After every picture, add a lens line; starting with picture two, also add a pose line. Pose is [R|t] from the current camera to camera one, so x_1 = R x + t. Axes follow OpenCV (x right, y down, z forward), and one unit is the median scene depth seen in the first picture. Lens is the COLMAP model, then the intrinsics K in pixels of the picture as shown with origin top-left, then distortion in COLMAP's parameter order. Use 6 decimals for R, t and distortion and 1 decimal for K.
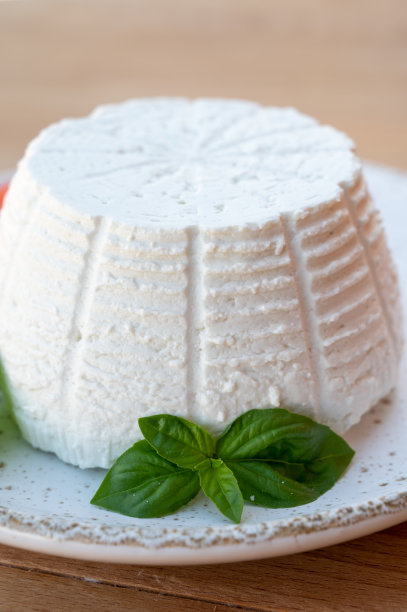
lens RADIAL K [[1241.0, 0, 203.5], [0, 1241.0, 308.3], [0, 0, 1]] dist [-0.066917, 0.009631]
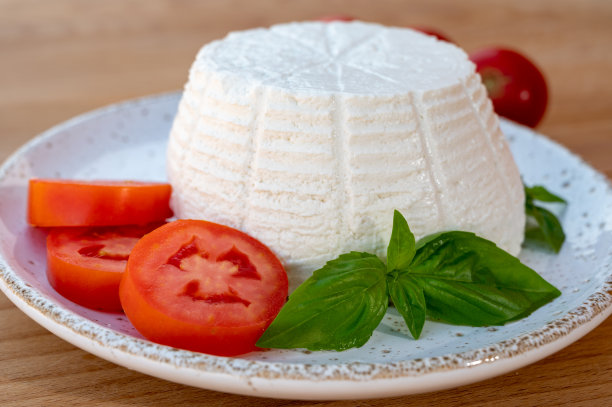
lens RADIAL K [[951.9, 0, 275.8], [0, 951.9, 203.4], [0, 0, 1]] dist [-0.033488, 0.048524]
pose [[0.030558, -0.413526, 0.909979, -1.038457], [0.483101, 0.803115, 0.348740, -0.406162], [-0.875031, 0.428955, 0.224316, 1.011888]]
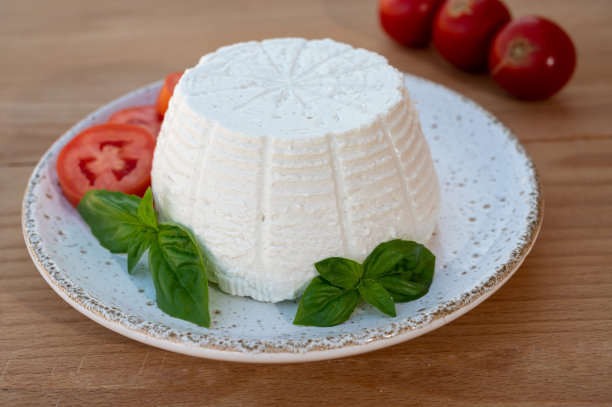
lens RADIAL K [[886.6, 0, 302.9], [0, 886.6, 204.2], [0, 0, 1]] dist [0.001709, 0.019567]
pose [[0.948309, -0.182433, 0.259669, -0.335861], [0.161421, 0.981780, 0.100251, -0.094316], [-0.273227, -0.053153, 0.960480, -0.041425]]
